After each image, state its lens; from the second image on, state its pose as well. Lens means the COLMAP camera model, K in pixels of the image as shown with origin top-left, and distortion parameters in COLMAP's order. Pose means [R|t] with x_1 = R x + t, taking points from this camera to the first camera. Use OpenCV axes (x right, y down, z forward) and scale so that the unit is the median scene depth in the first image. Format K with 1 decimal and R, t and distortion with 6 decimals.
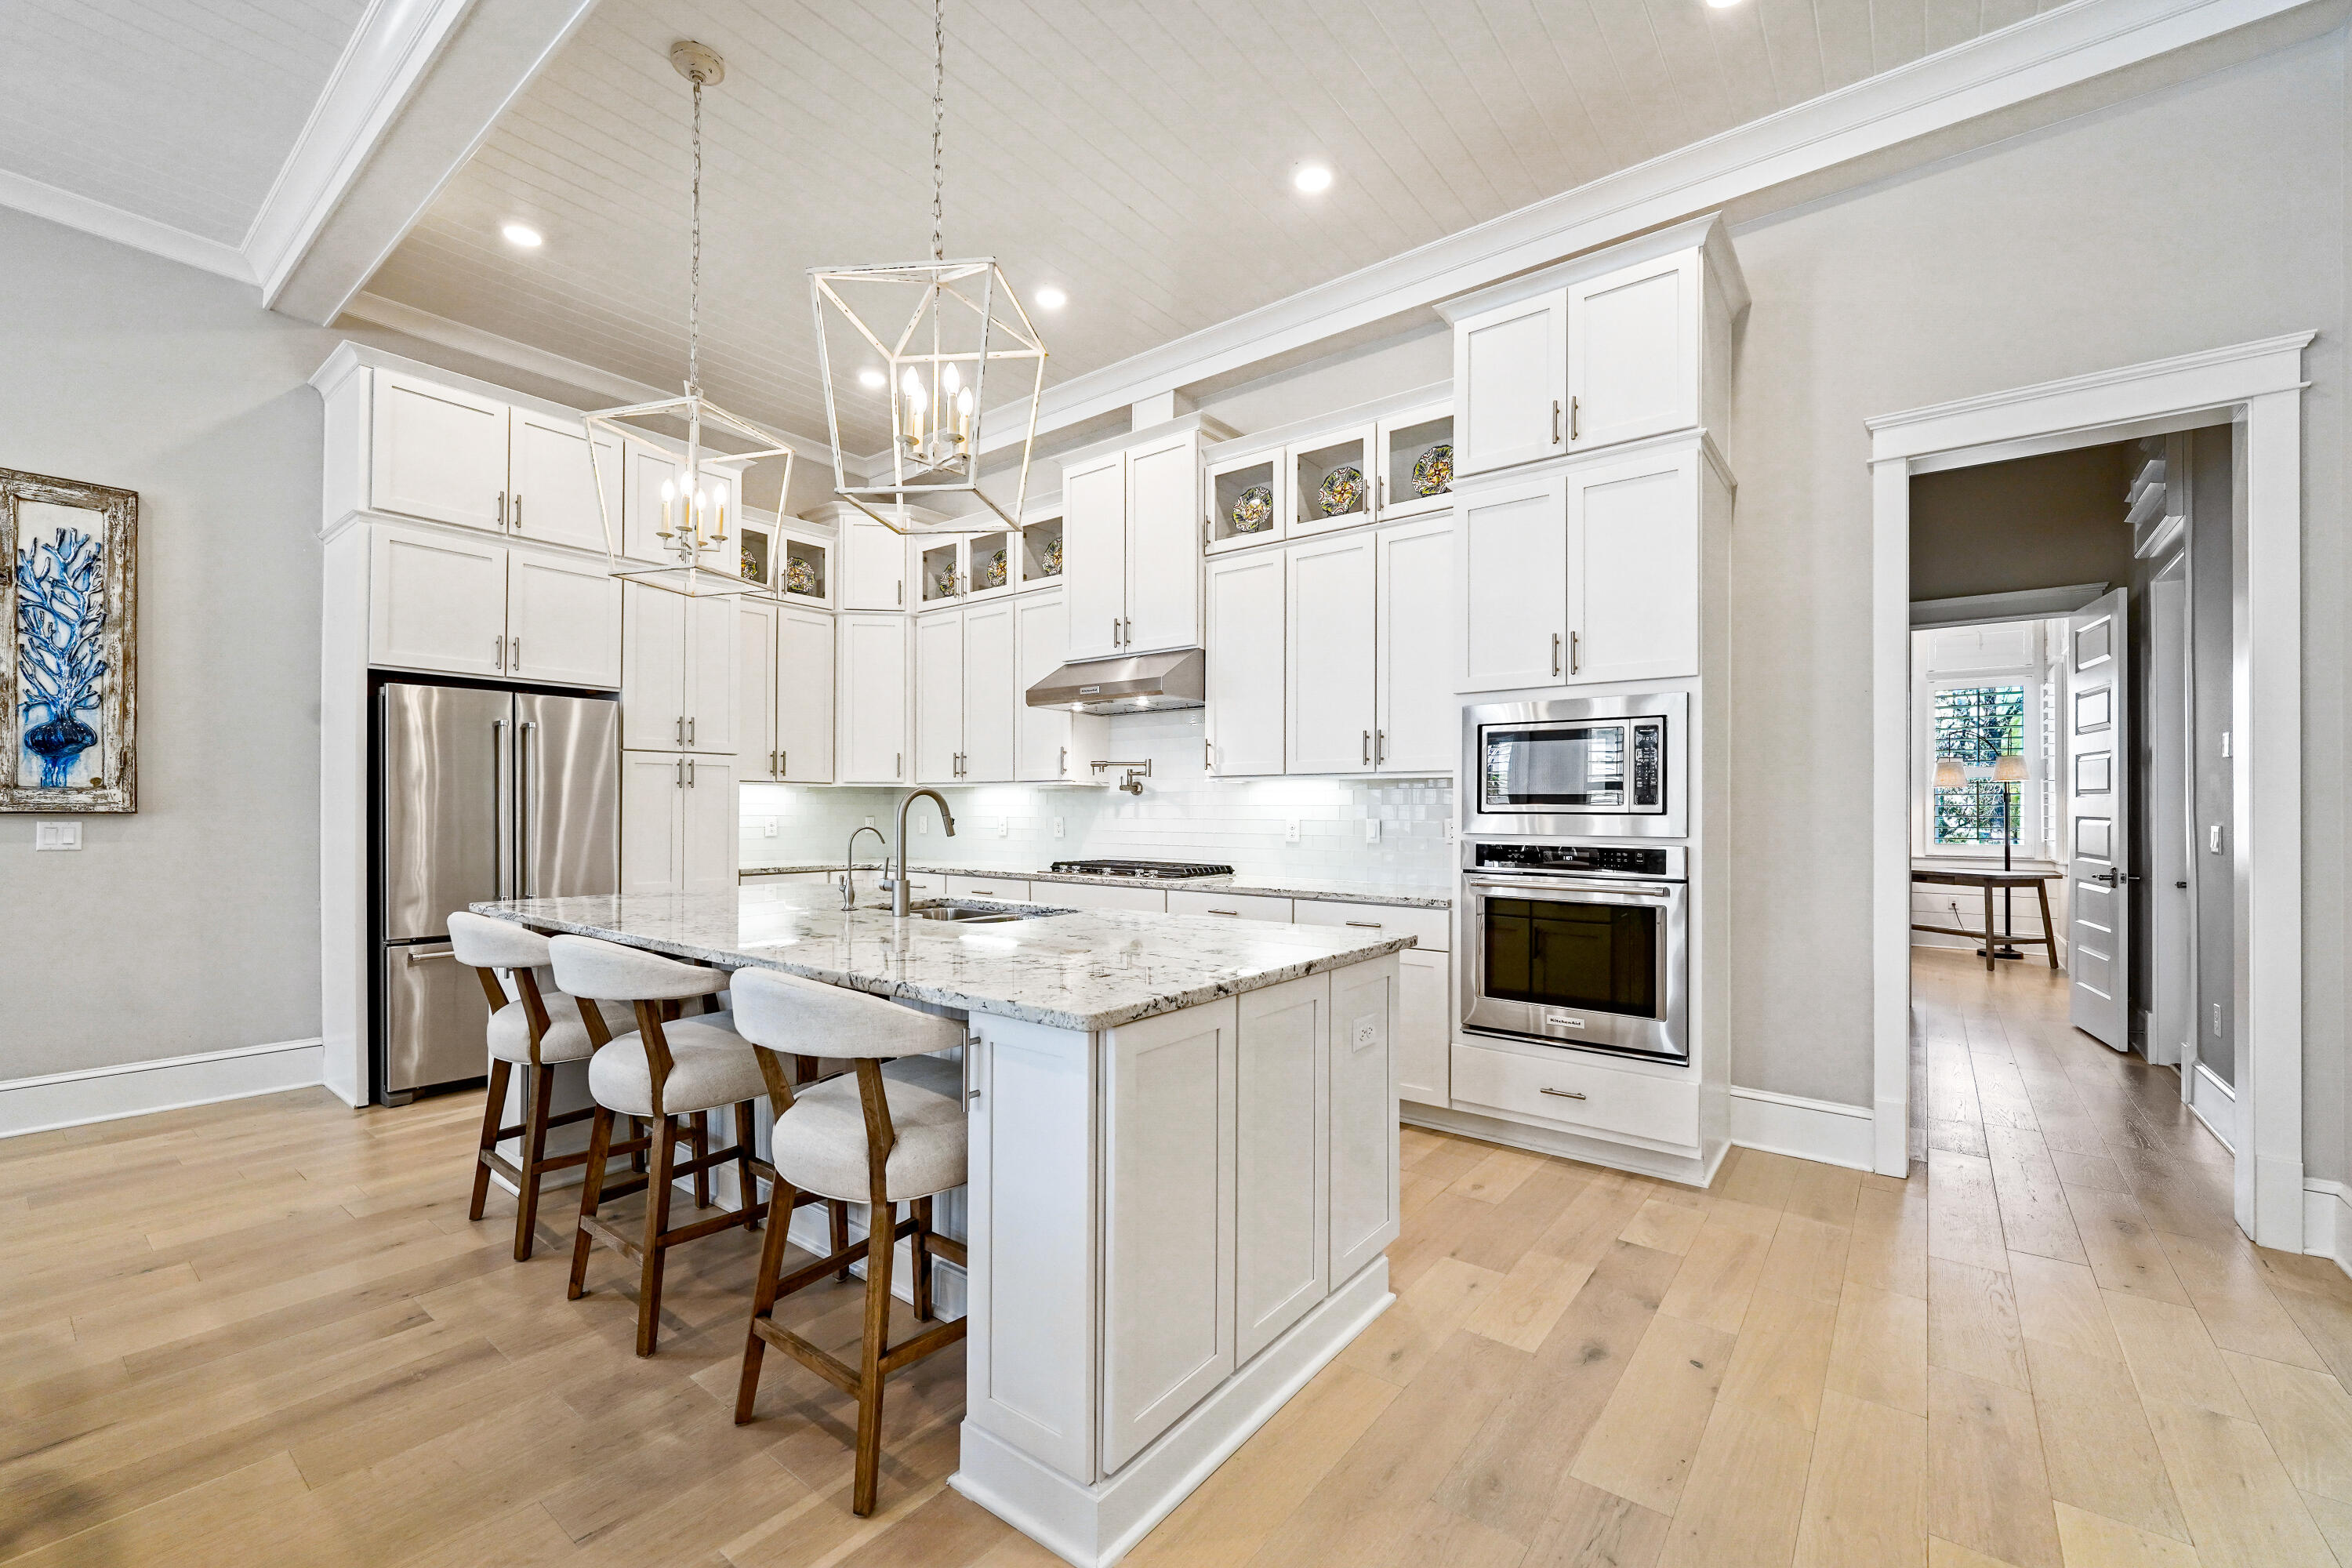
lens RADIAL K [[963.5, 0, 1176.2], [0, 963.5, 807.4], [0, 0, 1]] dist [-0.002774, -0.000347]
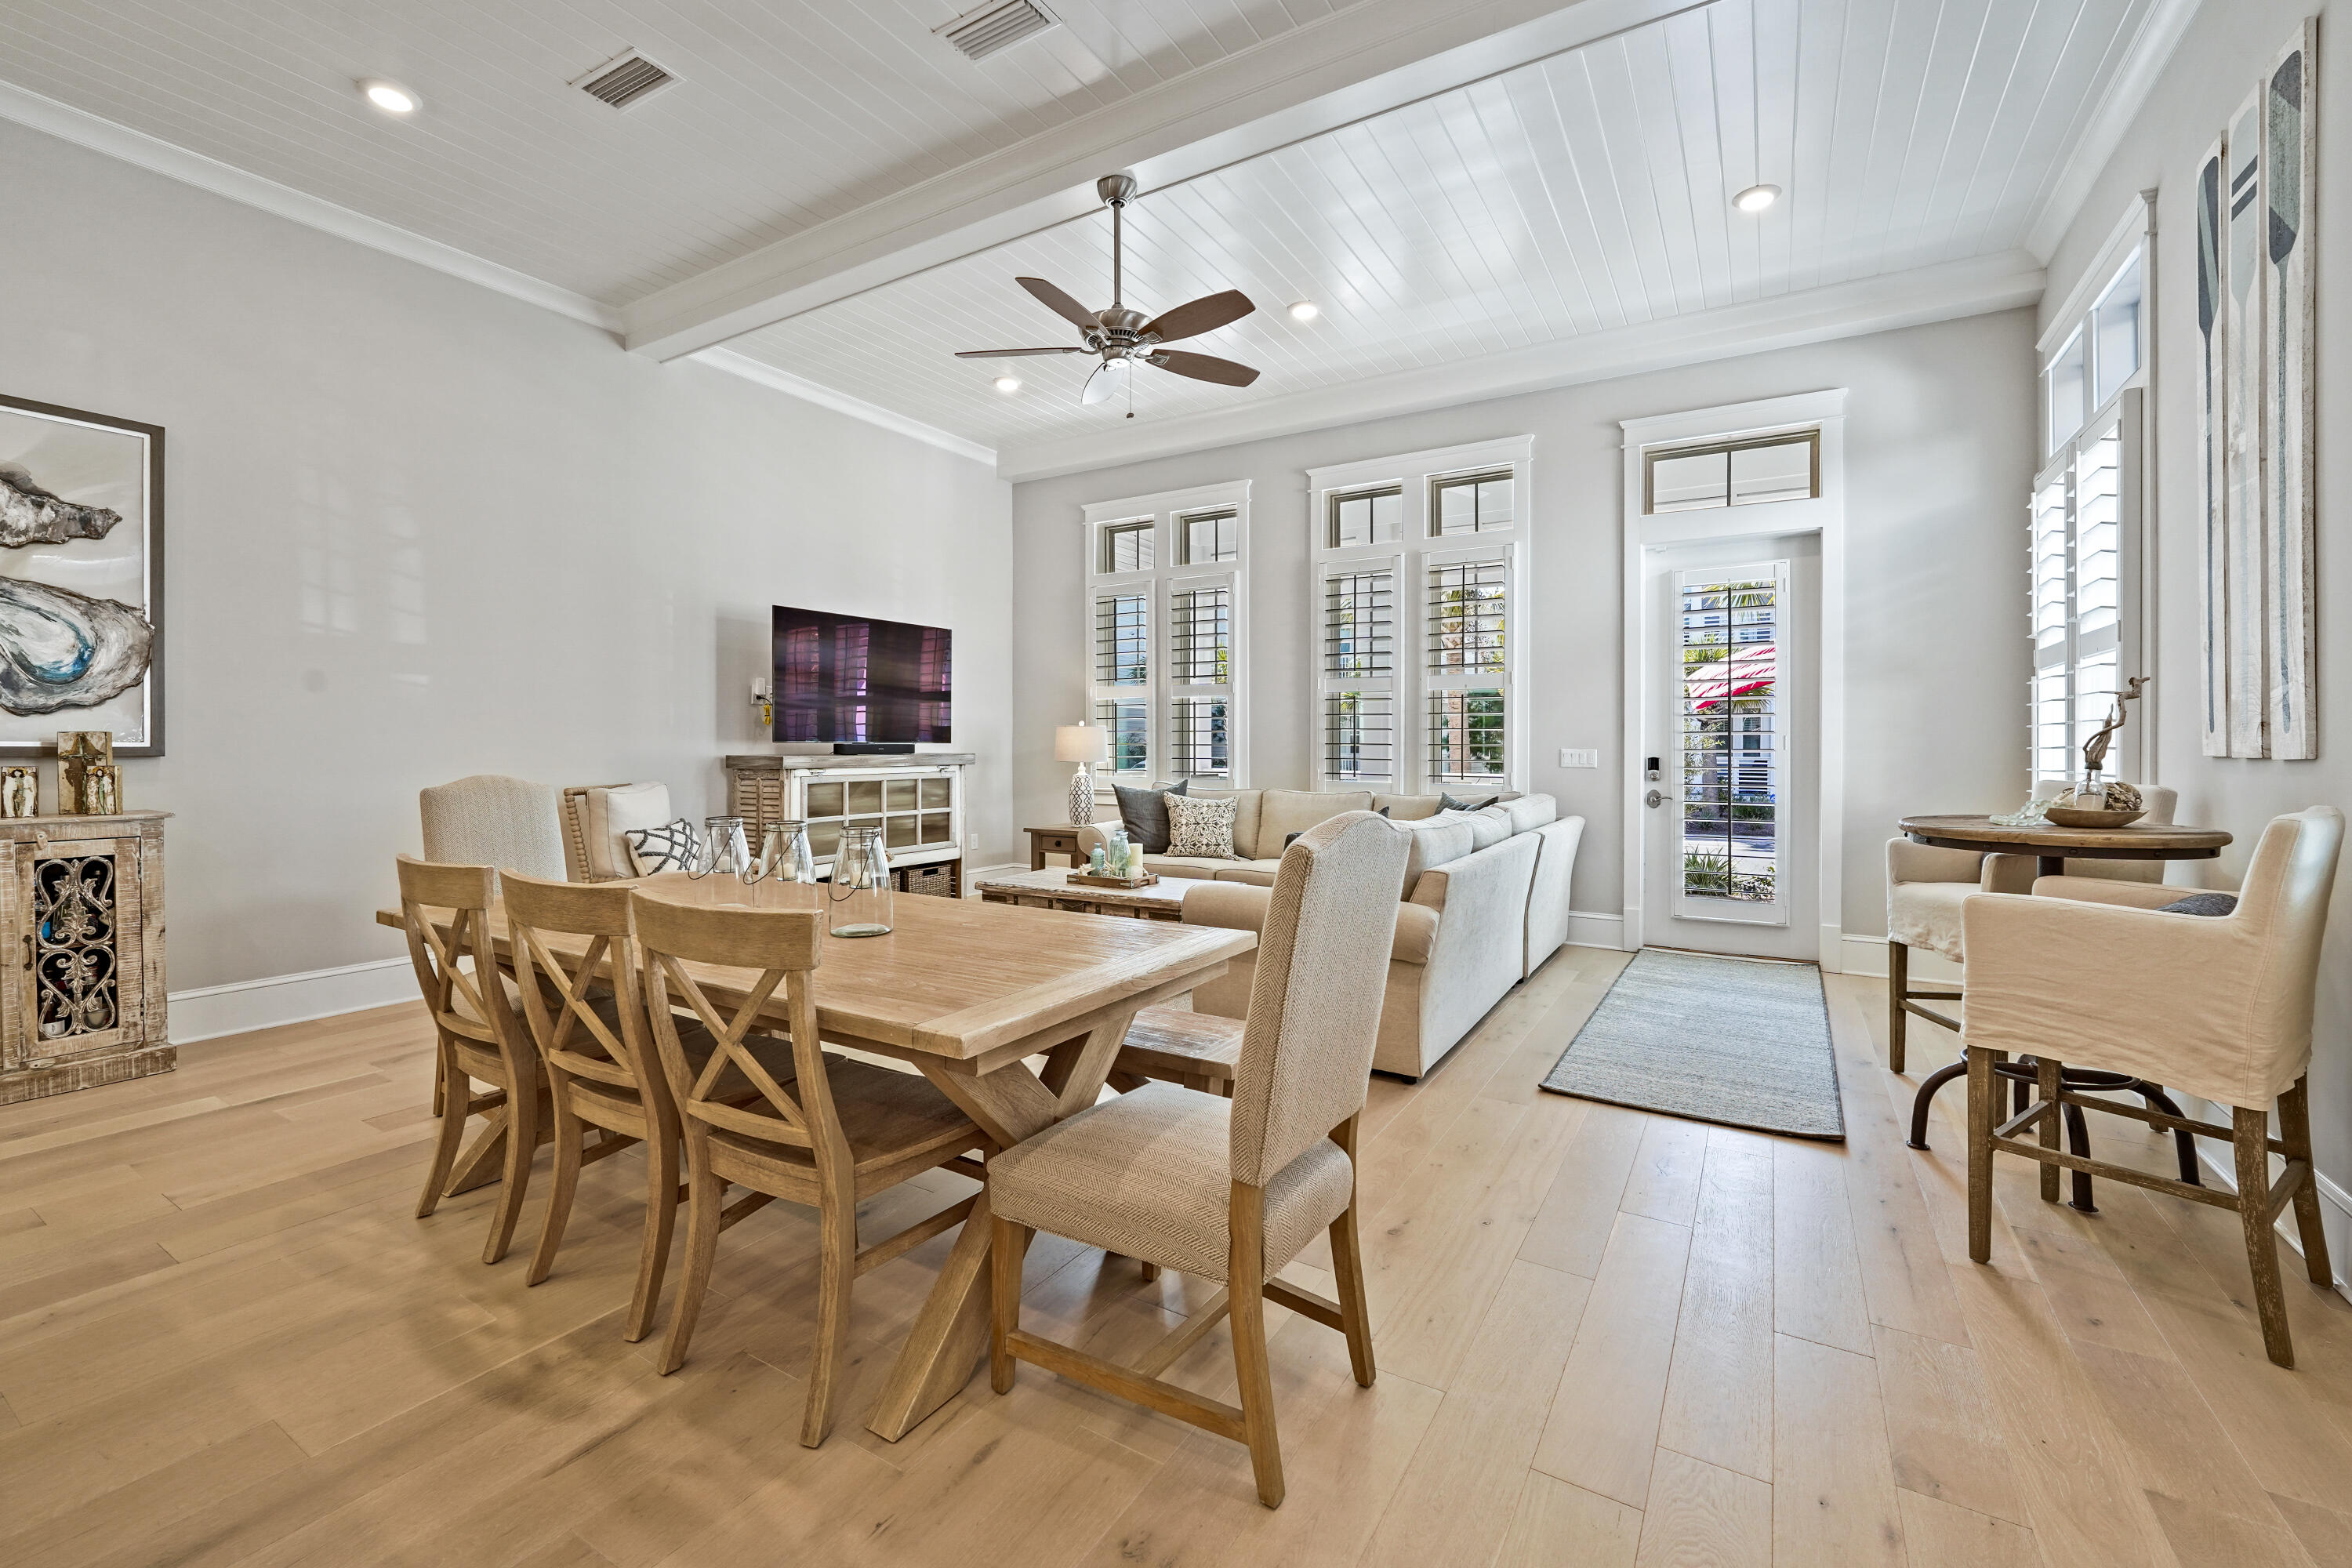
lens RADIAL K [[969.0, 0, 1178.4], [0, 969.0, 749.7], [0, 0, 1]] dist [-0.001226, -0.007323]
pose [[-0.993403, -0.006393, -0.114501, -0.794810], [-0.006537, 0.999978, 0.000877, 0.004391], [0.114493, 0.001620, -0.993423, 0.966902]]
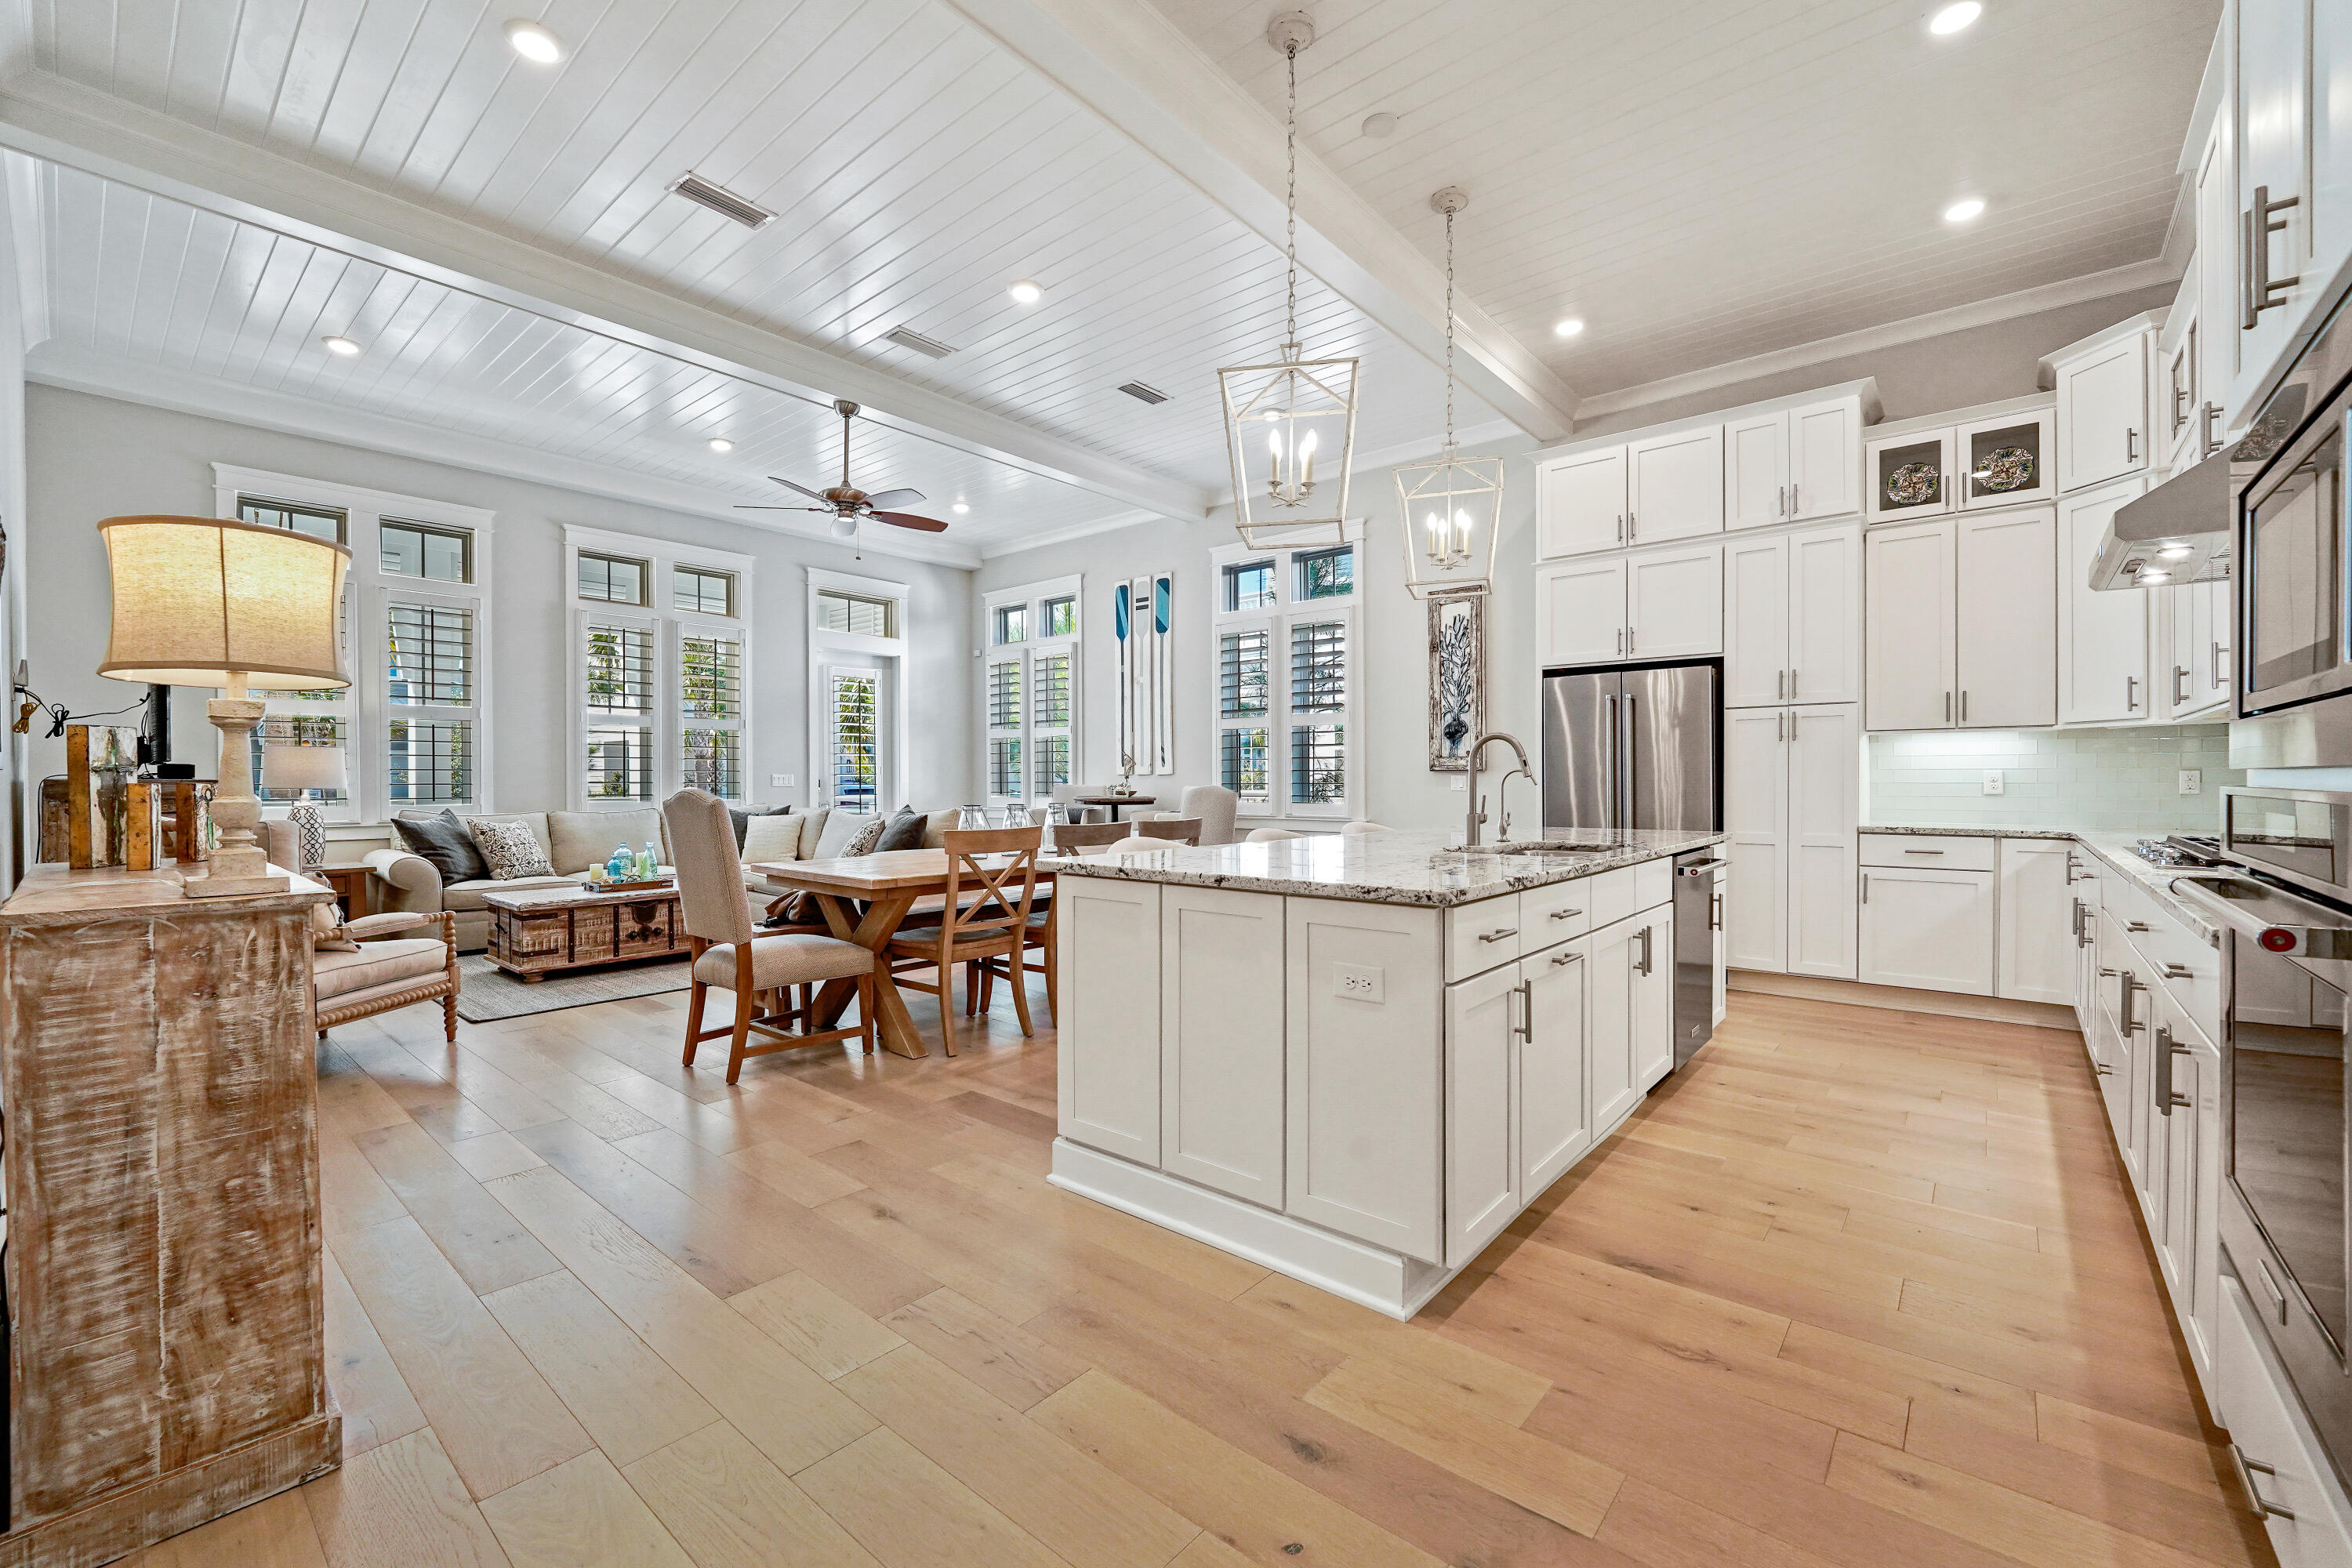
lens RADIAL K [[958.9, 0, 1178.5], [0, 958.9, 790.3], [0, 0, 1]] dist [-0.001392, -0.004382]
pose [[-0.045040, 0.006916, -0.998961, 0.694135], [0.004868, 0.999966, 0.006703, 0.028626], [0.998973, -0.004561, -0.045072, 0.550273]]
